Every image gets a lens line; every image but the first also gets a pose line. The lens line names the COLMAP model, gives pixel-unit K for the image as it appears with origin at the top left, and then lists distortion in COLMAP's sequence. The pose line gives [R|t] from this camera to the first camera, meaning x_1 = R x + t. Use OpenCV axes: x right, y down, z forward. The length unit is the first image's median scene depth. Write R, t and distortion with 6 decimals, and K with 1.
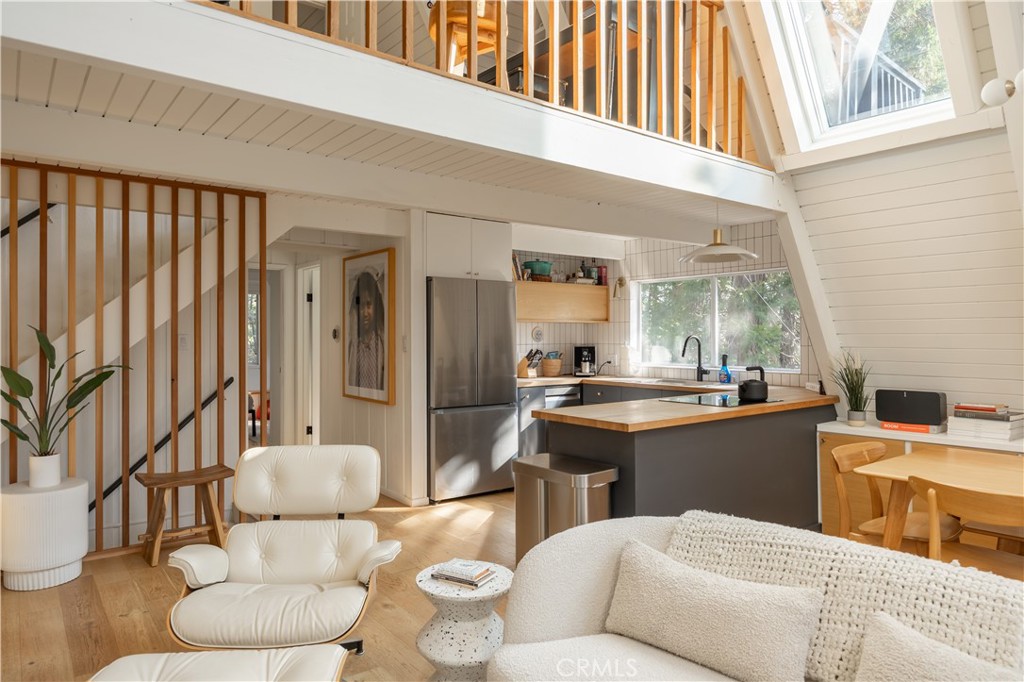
lens RADIAL K [[650.4, 0, 499.5], [0, 650.4, 334.4], [0, 0, 1]] dist [-0.018958, 0.009406]
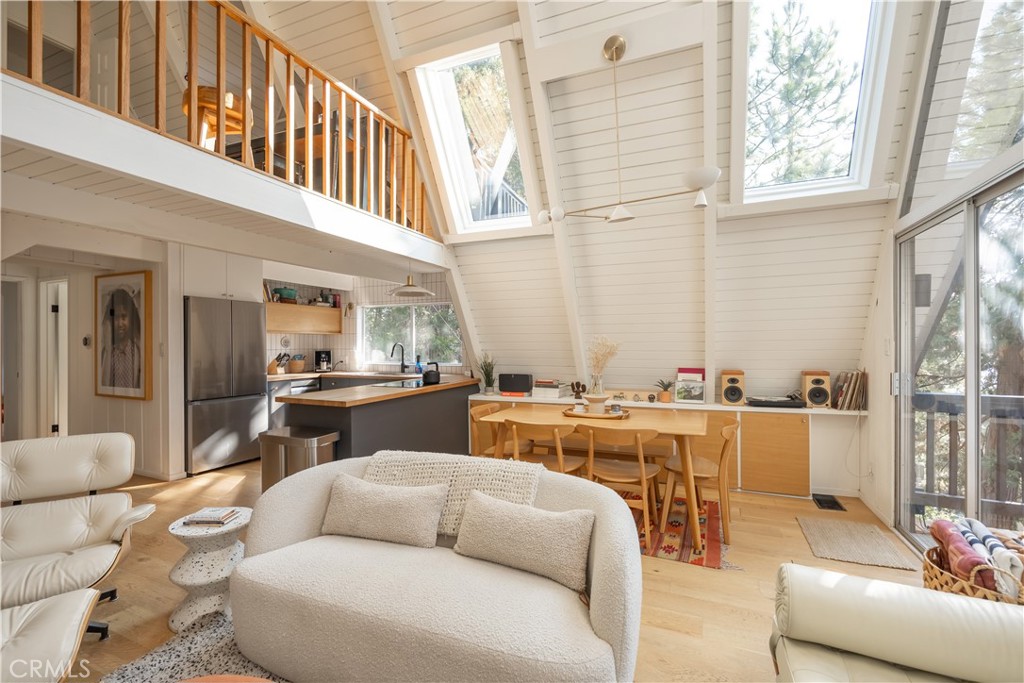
lens RADIAL K [[444.6, 0, 513.8], [0, 444.6, 344.9], [0, 0, 1]] dist [-0.006936, 0.000608]
pose [[0.867241, -0.001434, 0.497887, 0.017443], [-0.001251, 0.999986, 0.005059, 0.000416], [-0.497888, -0.005011, 0.867227, -0.067463]]
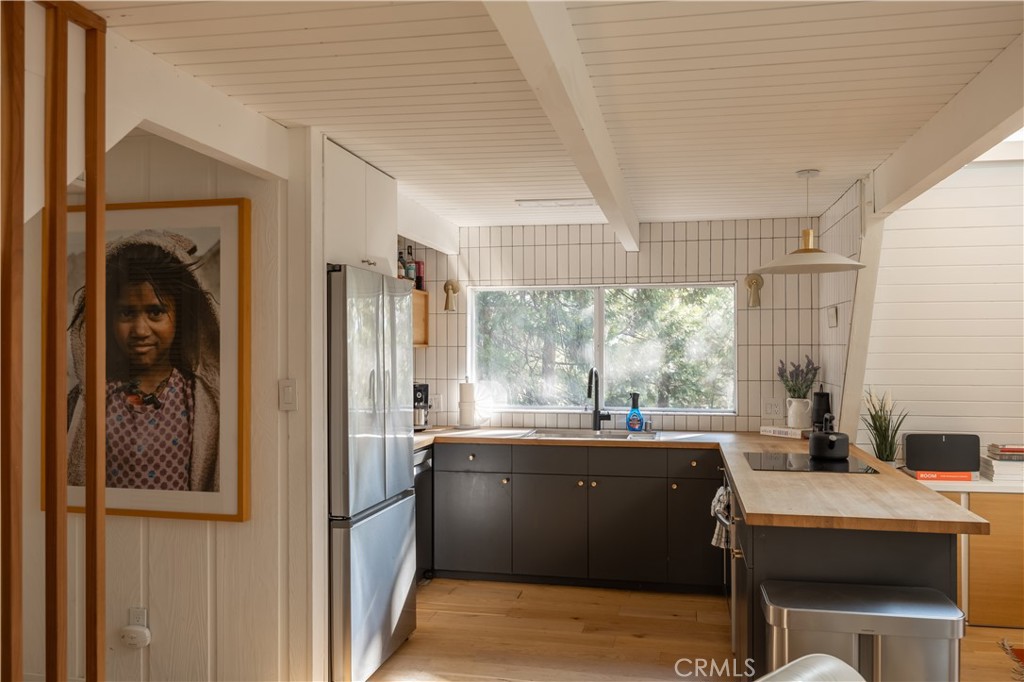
lens RADIAL K [[825.0, 0, 511.0], [0, 825.0, 343.8], [0, 0, 1]] dist [0.005327, 0.007760]
pose [[0.762454, 0.005986, 0.647015, -0.540938], [-0.001062, 0.999967, -0.008000, -0.025427], [-0.647041, 0.005413, 0.762436, 0.519815]]
